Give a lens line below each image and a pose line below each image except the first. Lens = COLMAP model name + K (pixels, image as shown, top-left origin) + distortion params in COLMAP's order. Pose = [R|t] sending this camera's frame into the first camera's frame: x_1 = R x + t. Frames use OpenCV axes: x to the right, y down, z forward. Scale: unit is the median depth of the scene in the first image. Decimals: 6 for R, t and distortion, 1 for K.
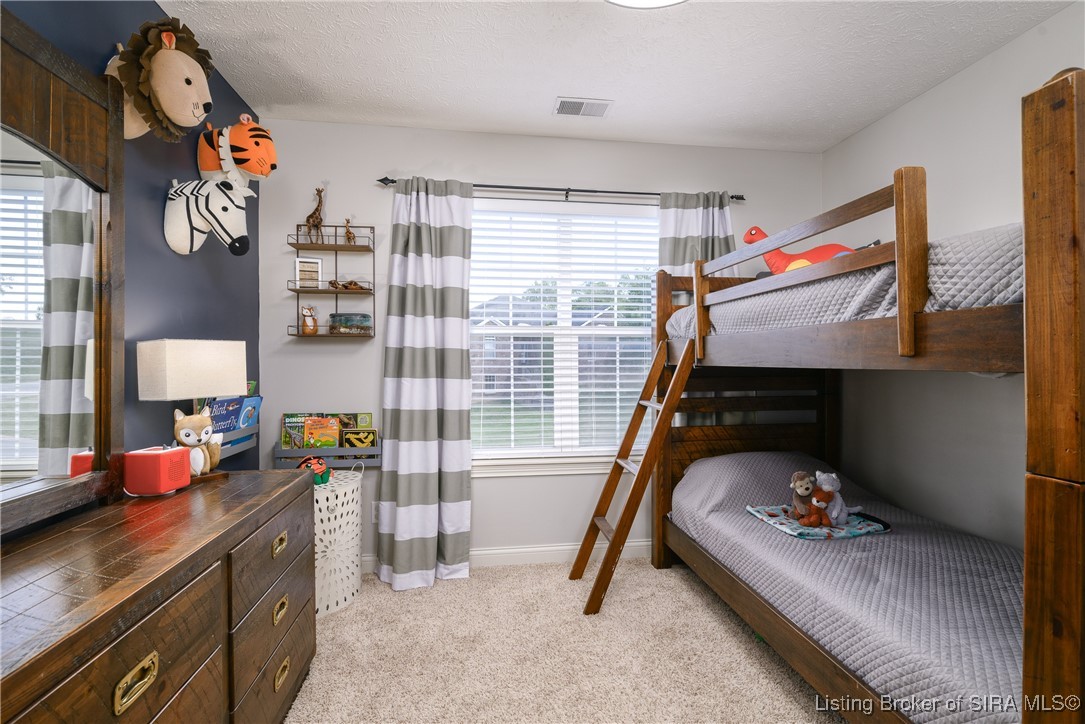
lens RADIAL K [[503.9, 0, 542.5], [0, 503.9, 362.0], [0, 0, 1]] dist [-0.001015, -0.000057]
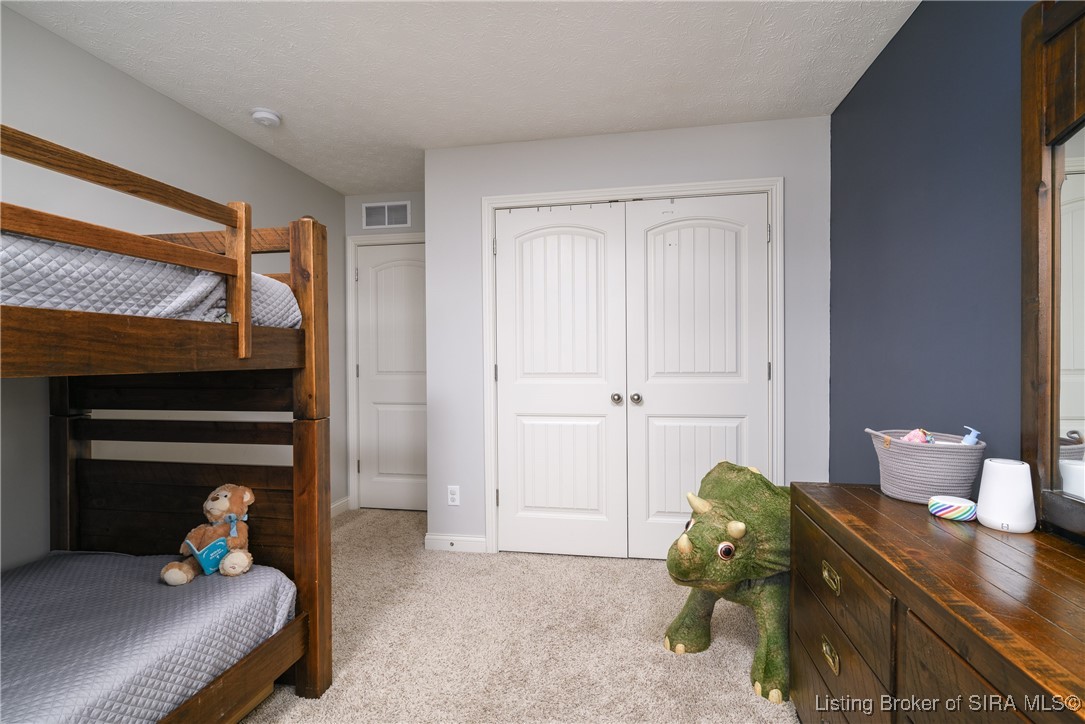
lens RADIAL K [[503.9, 0, 542.5], [0, 503.9, 362.0], [0, 0, 1]] dist [-0.001015, -0.000057]
pose [[-0.949652, 0.004035, 0.313282, -0.339607], [0.008372, 0.999887, 0.012501, -0.012416], [-0.313196, 0.014494, -0.949578, 1.919324]]
